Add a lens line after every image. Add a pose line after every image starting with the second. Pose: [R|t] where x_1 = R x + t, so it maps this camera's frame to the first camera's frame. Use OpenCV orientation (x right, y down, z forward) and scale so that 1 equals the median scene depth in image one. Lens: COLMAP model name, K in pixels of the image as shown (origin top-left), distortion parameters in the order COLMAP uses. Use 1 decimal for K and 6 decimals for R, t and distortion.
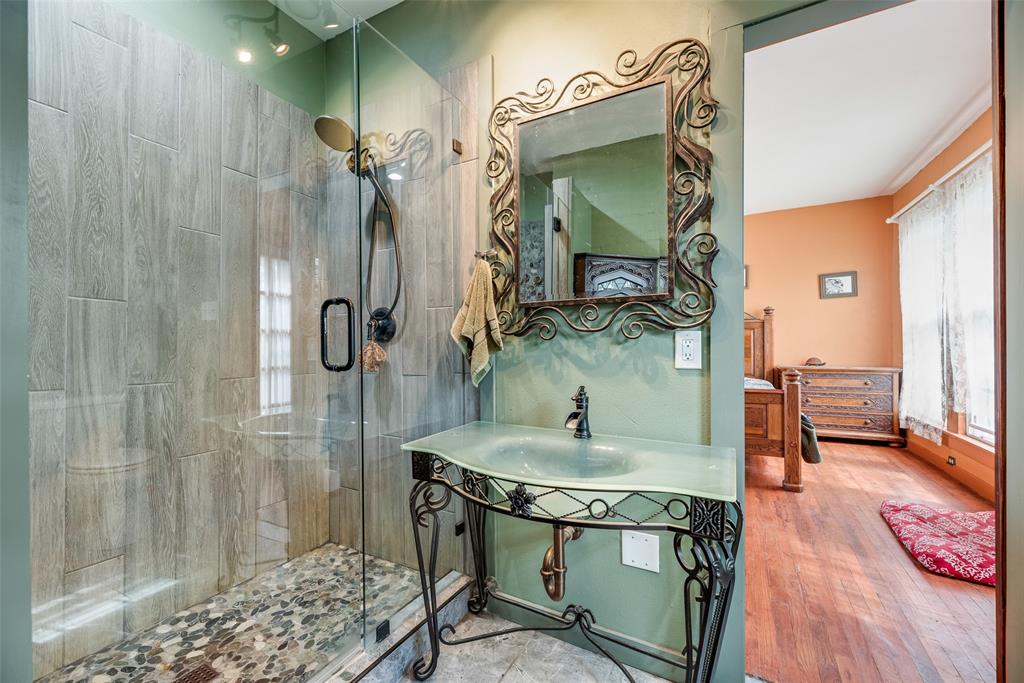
lens RADIAL K [[411.7, 0, 510.7], [0, 411.7, 342.3], [0, 0, 1]] dist [-0.000671, -0.000230]
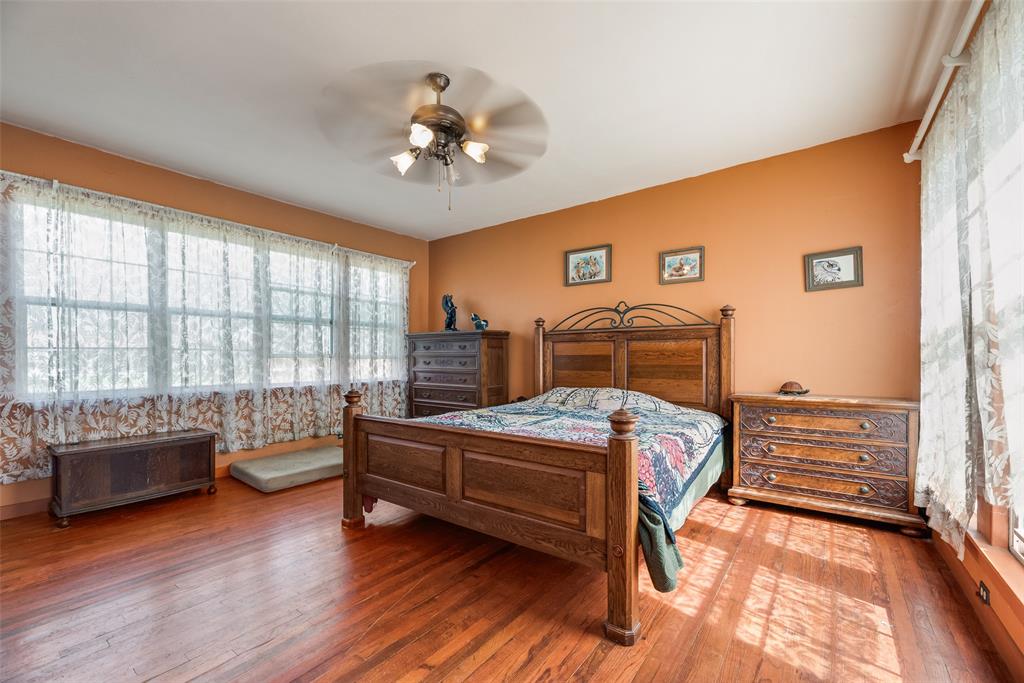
lens RADIAL K [[411.7, 0, 518.3], [0, 411.7, 357.0], [0, 0, 1]] dist [-0.000671, -0.000230]
pose [[0.989200, 0.005601, -0.146466, 0.440921], [-0.004766, 0.999970, 0.006054, -0.004512], [0.146496, -0.005290, 0.989197, 0.317124]]
